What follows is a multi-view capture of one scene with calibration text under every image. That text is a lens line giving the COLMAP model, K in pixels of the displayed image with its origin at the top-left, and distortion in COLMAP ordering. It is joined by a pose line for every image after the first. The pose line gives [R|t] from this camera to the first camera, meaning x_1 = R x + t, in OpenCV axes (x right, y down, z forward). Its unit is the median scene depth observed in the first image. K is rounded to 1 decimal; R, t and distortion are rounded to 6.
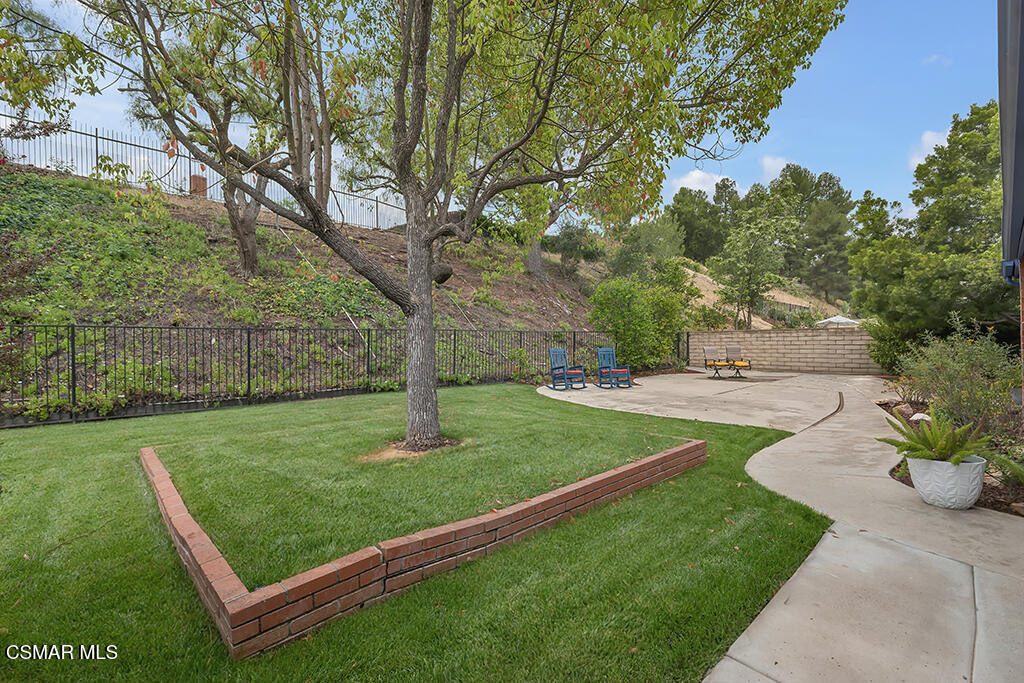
lens RADIAL K [[461.1, 0, 512.0], [0, 461.1, 341.5], [0, 0, 1]] dist [0.003110, 0.000442]
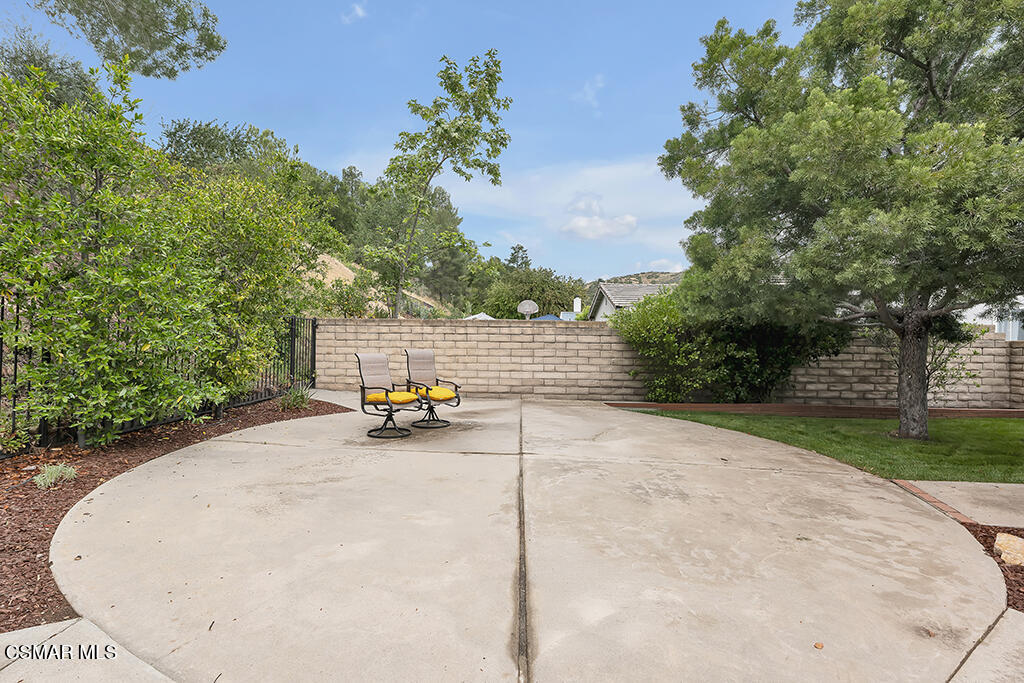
lens RADIAL K [[461.1, 0, 512.0], [0, 461.1, 341.5], [0, 0, 1]] dist [0.003110, 0.000442]
pose [[0.709765, 0.016542, 0.704245, 0.204653], [-0.021698, 0.999763, -0.001615, -0.000285], [-0.704105, -0.014134, 0.709955, 0.554384]]
